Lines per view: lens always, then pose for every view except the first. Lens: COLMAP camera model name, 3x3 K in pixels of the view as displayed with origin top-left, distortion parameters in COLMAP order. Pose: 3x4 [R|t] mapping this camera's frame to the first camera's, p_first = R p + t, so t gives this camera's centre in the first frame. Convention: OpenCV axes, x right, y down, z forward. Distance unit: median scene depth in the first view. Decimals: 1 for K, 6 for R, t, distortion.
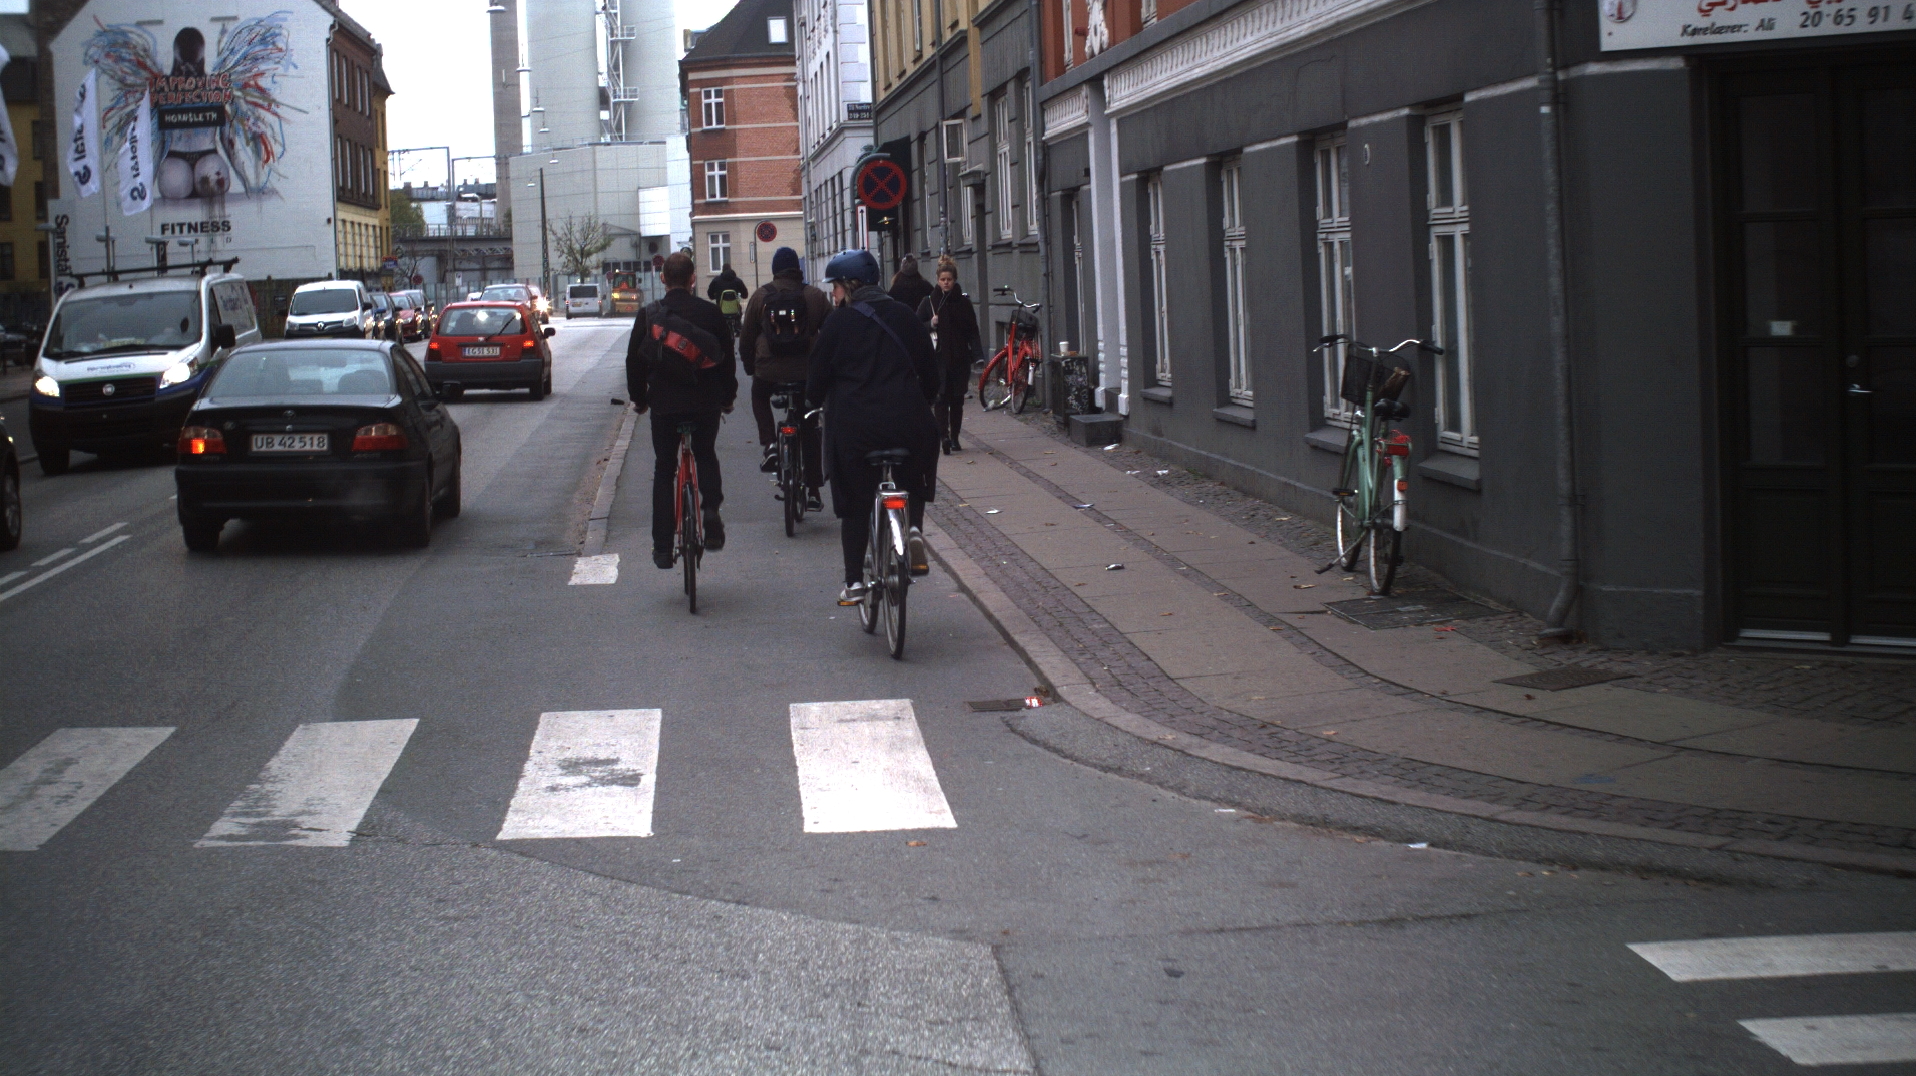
lens RADIAL K [[3595.8, 0, 963.3], [0, 3595.8, 534.0], [0, 0, 1]] dist [-0.244660, 0.000000]
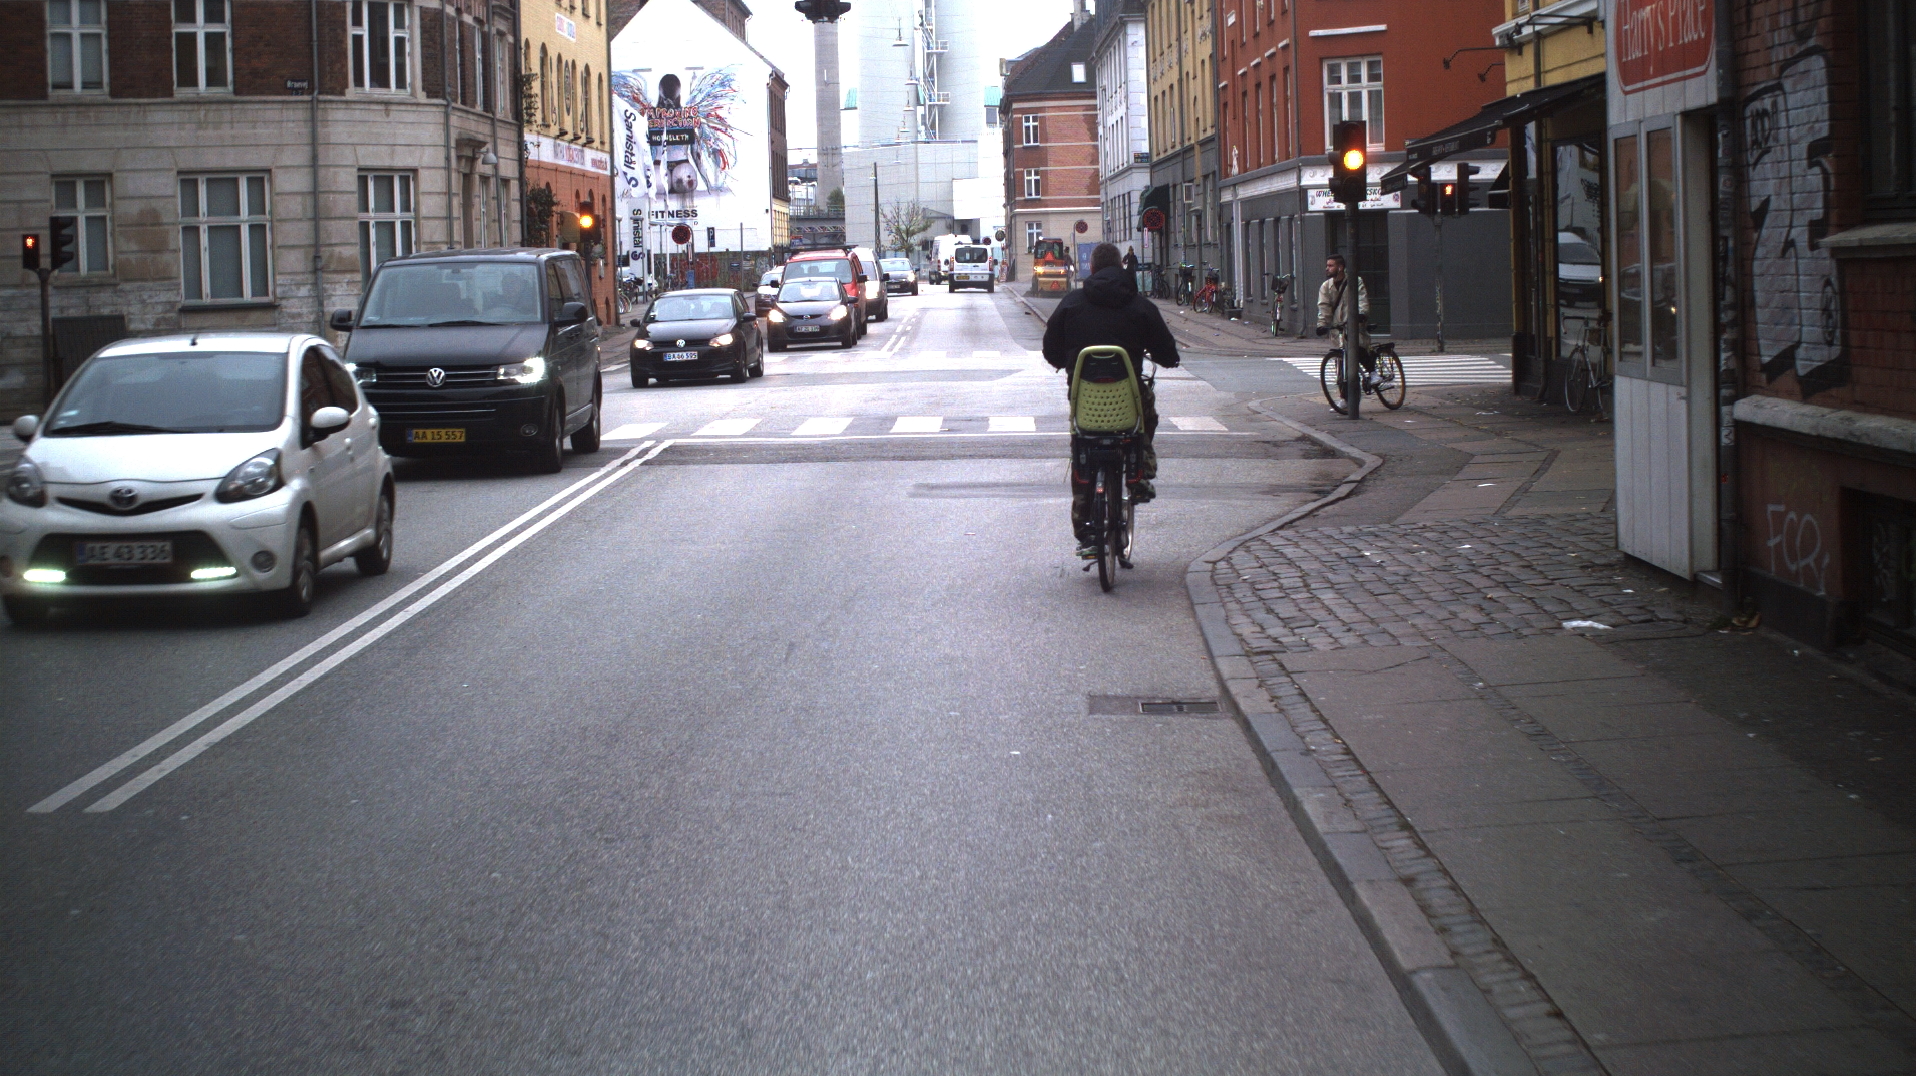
lens RADIAL K [[3595.8, 0, 969.7], [0, 3595.8, 542.0], [0, 0, 1]] dist [-0.244660, 0.000000]
pose [[0.997223, 0.018015, -0.072257, 0.009680], [-0.017413, 0.999808, 0.008952, 0.030847], [0.072405, -0.007669, 0.997346, -0.433656]]
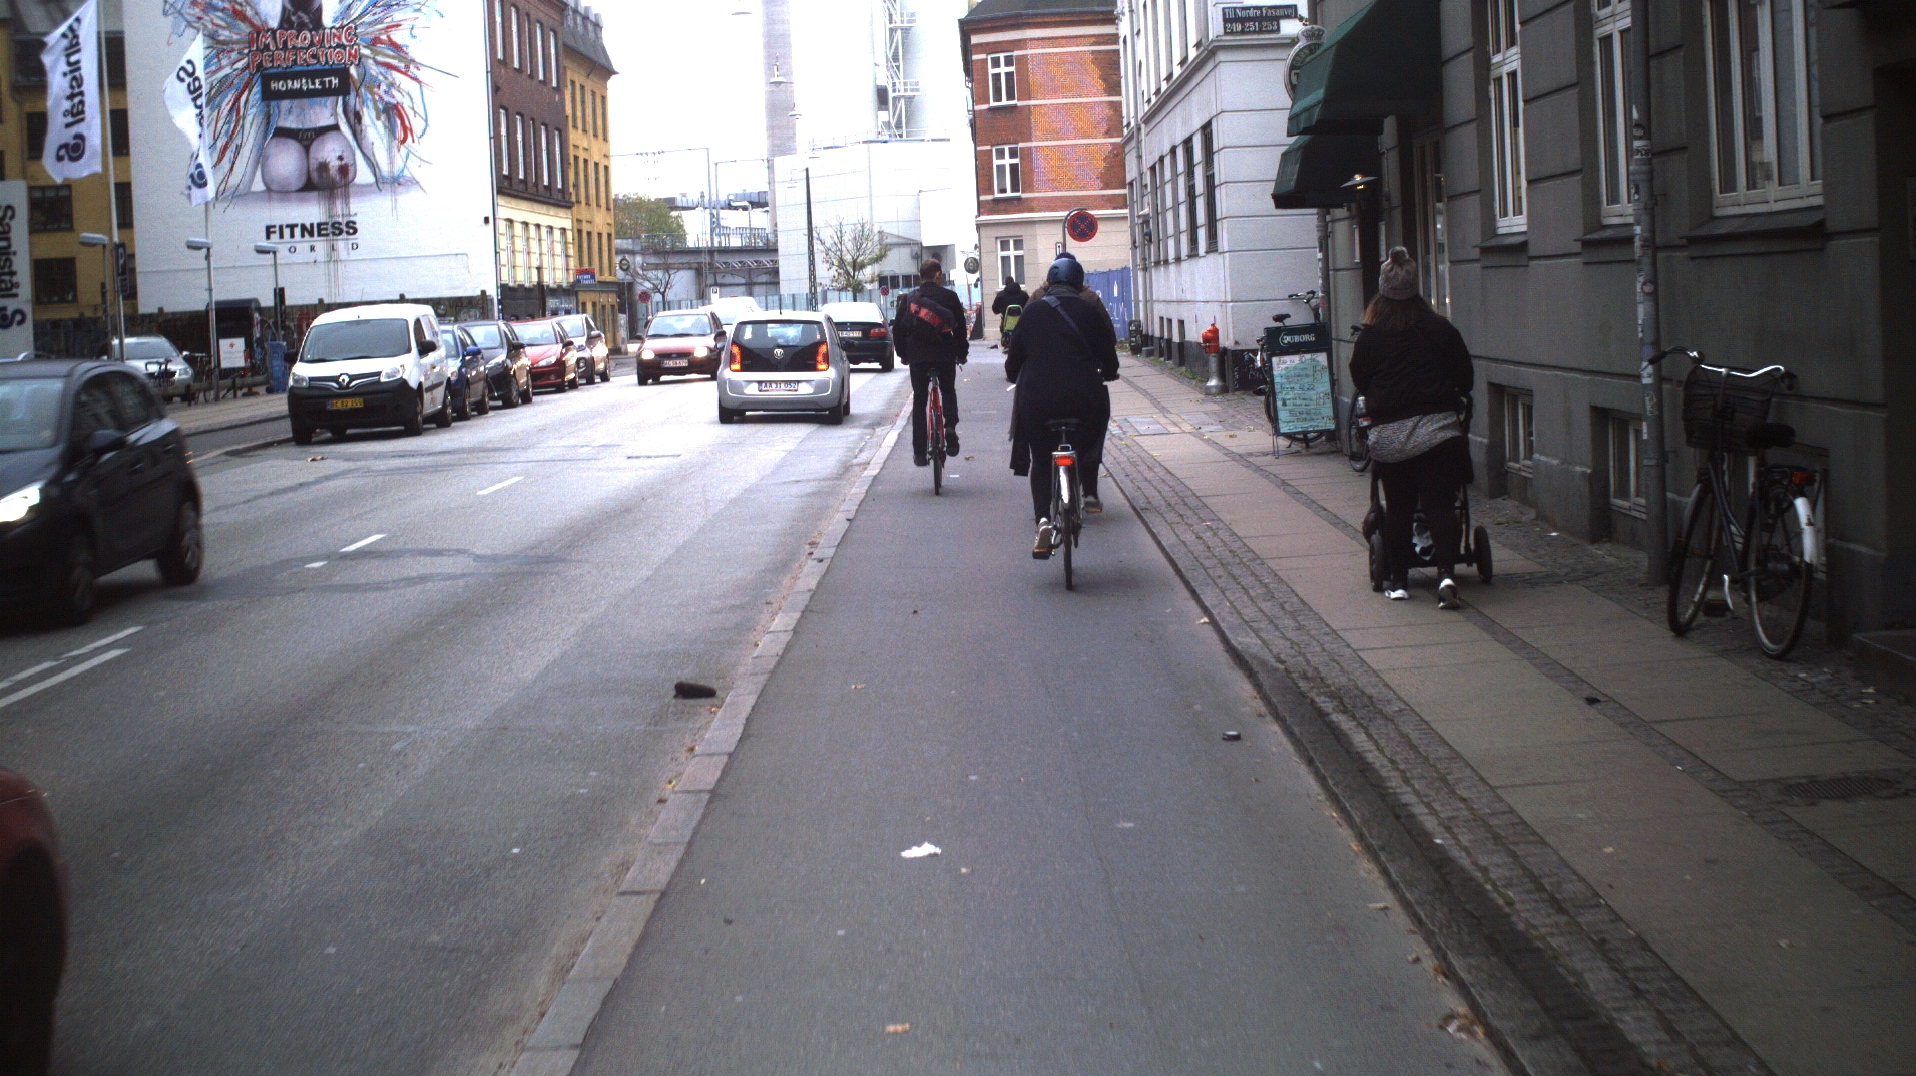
lens RADIAL K [[3595.8, 0, 944.5], [0, 3595.8, 526.9], [0, 0, 1]] dist [-0.244660, 0.000000]
pose [[0.996255, 0.000882, -0.086463, -0.017341], [-0.001382, 0.999983, -0.005724, -0.019397], [0.086456, 0.005822, 0.996239, 0.260568]]
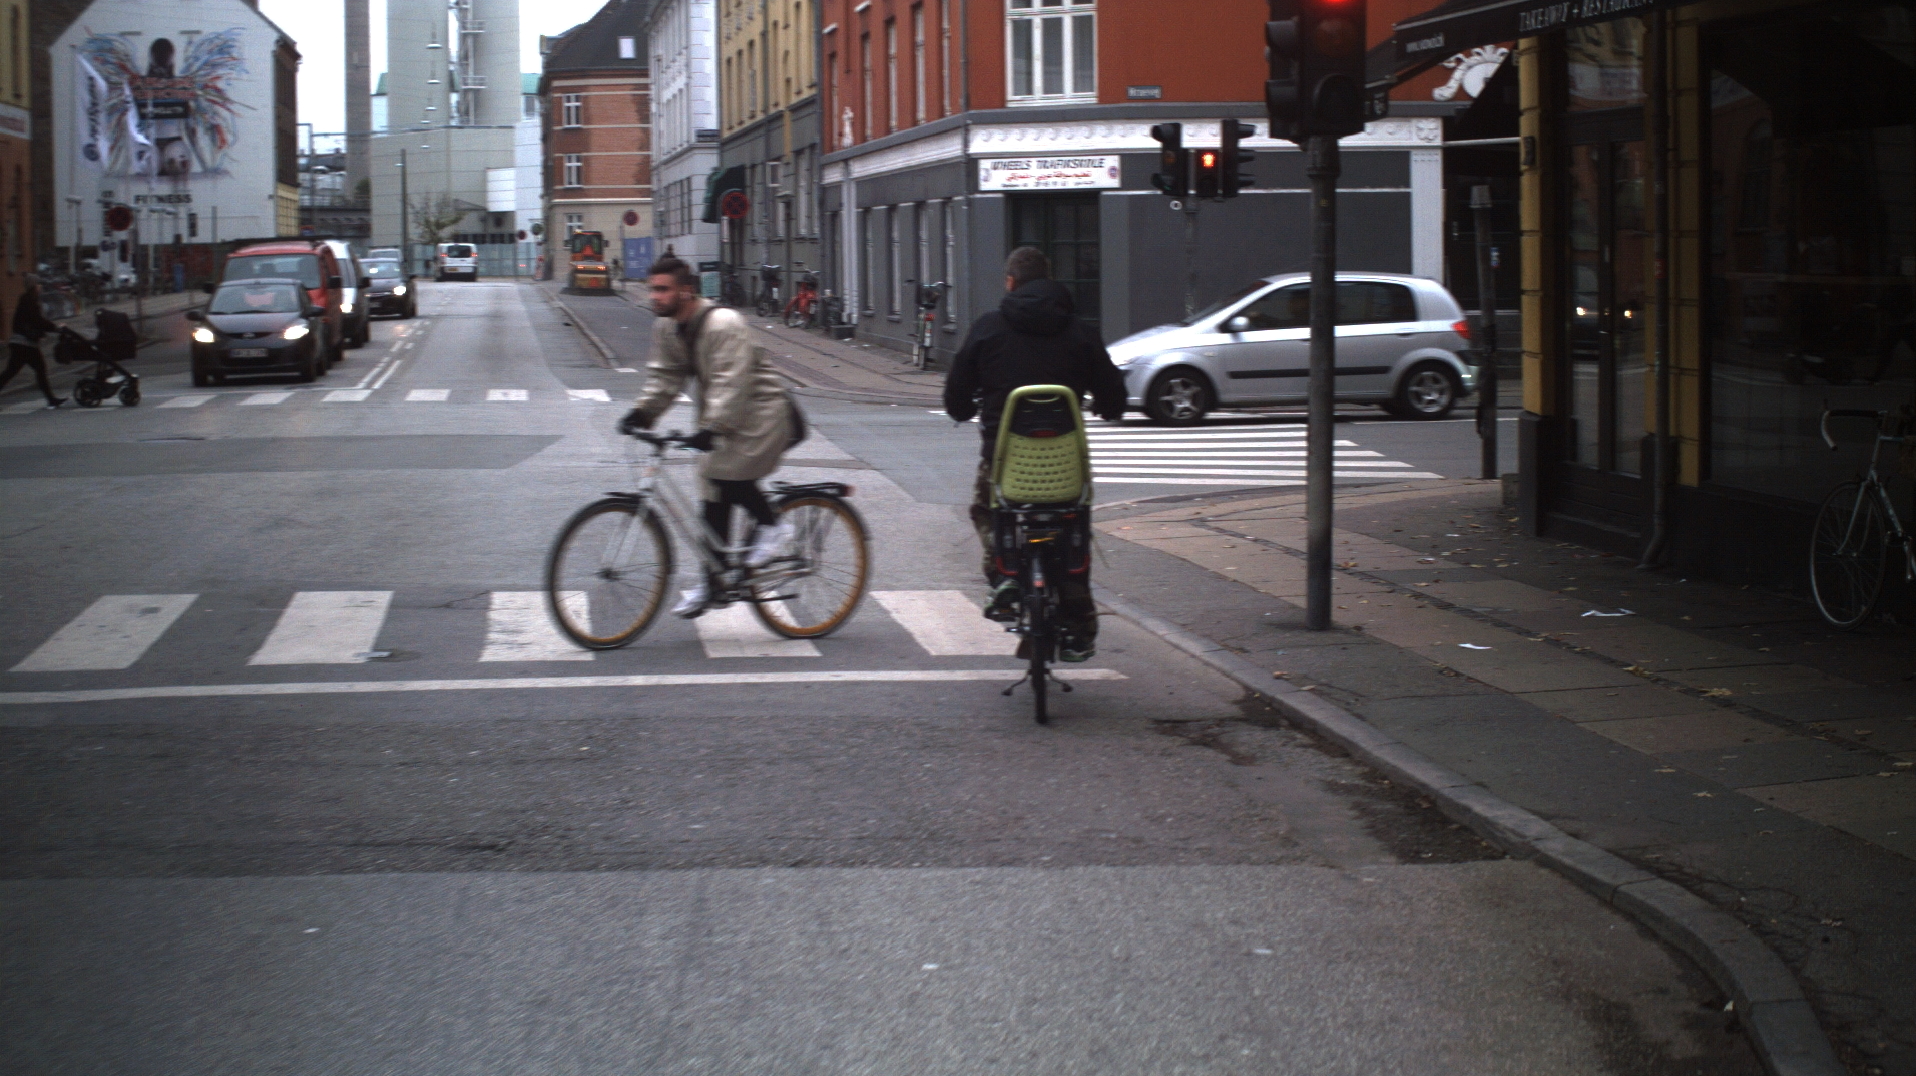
lens RADIAL K [[3595.8, 0, 968.6], [0, 3595.8, 557.4], [0, 0, 1]] dist [-0.244660, 0.000000]
pose [[0.998077, 0.025609, 0.056456, -0.000671], [-0.026258, 0.999597, 0.010771, 0.018833], [-0.056157, -0.012233, 0.998347, -0.261413]]
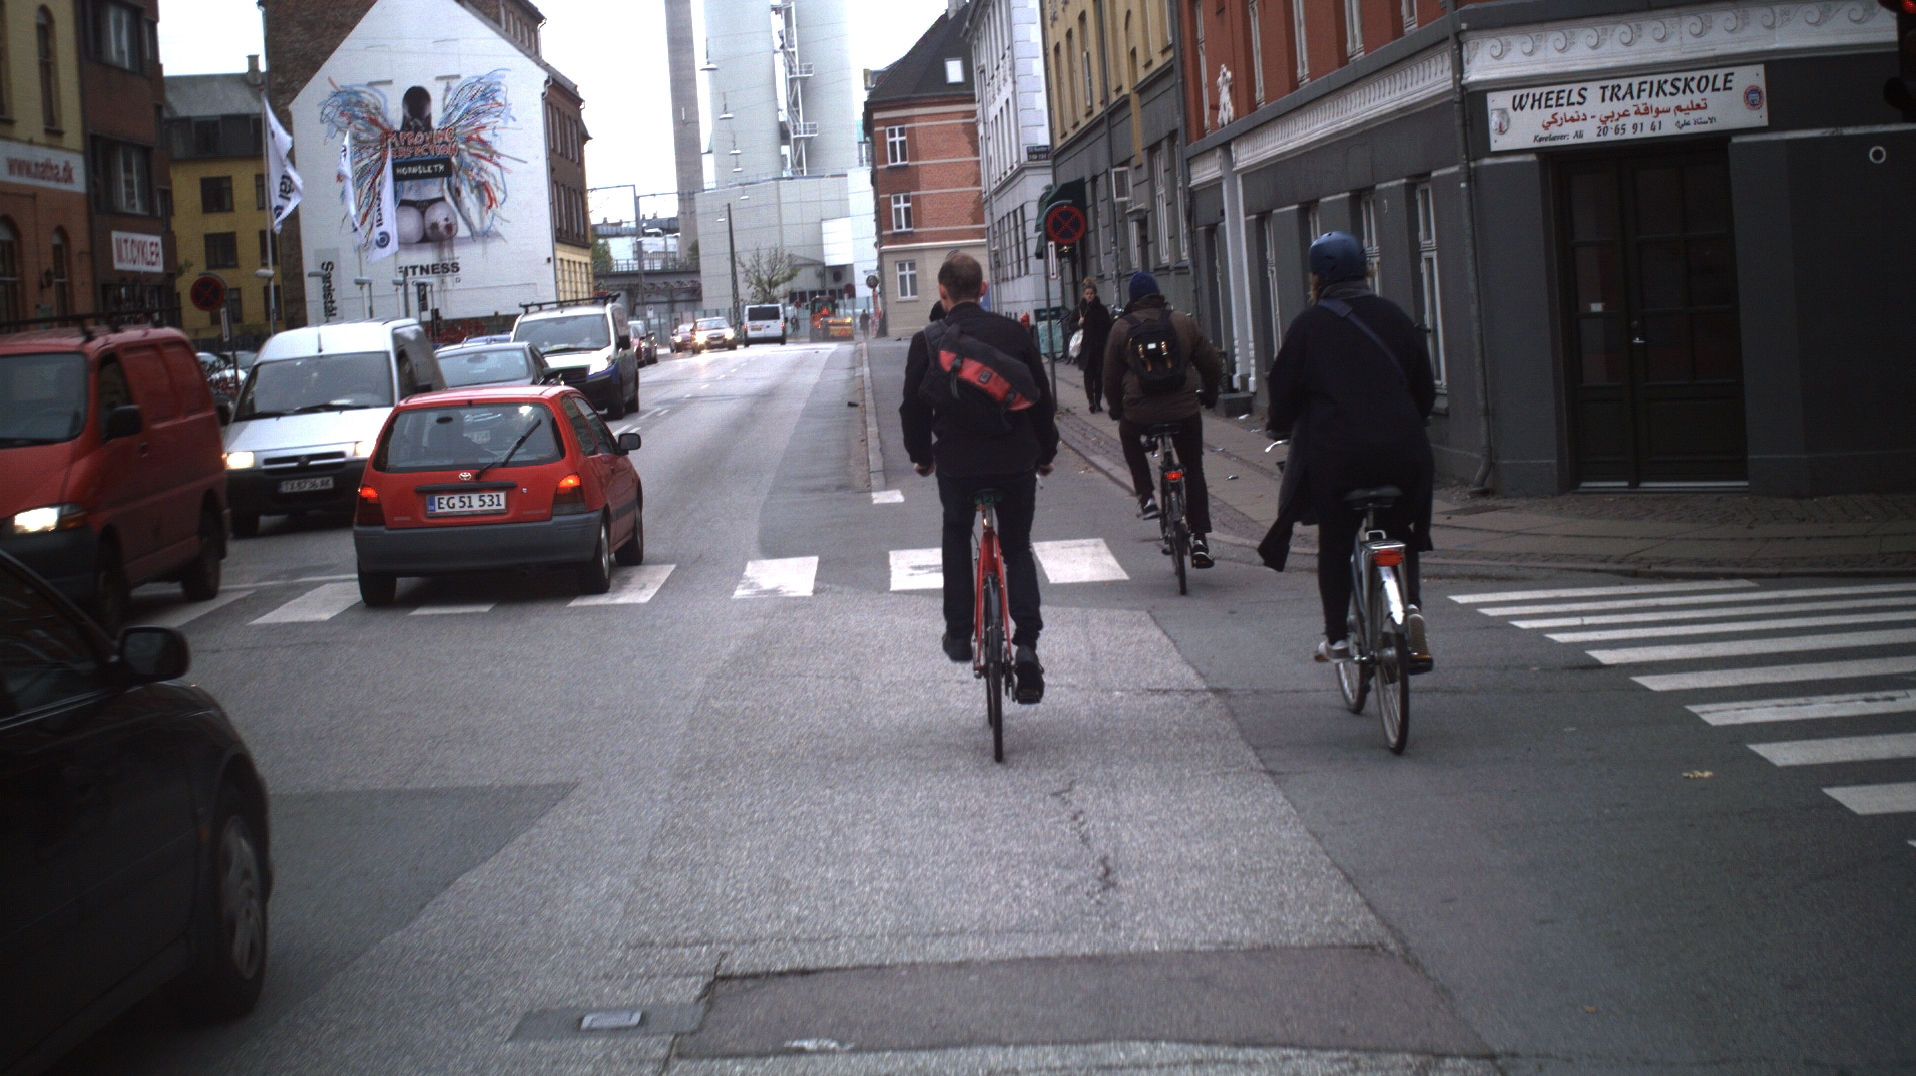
lens RADIAL K [[3595.8, 0, 968.1], [0, 3595.8, 525.0], [0, 0, 1]] dist [-0.244660, 0.000000]
pose [[0.998487, -0.026219, -0.048328, 0.000489], [0.025798, 0.999624, -0.009305, 0.006511], [0.048554, 0.008044, 0.998788, -0.086987]]
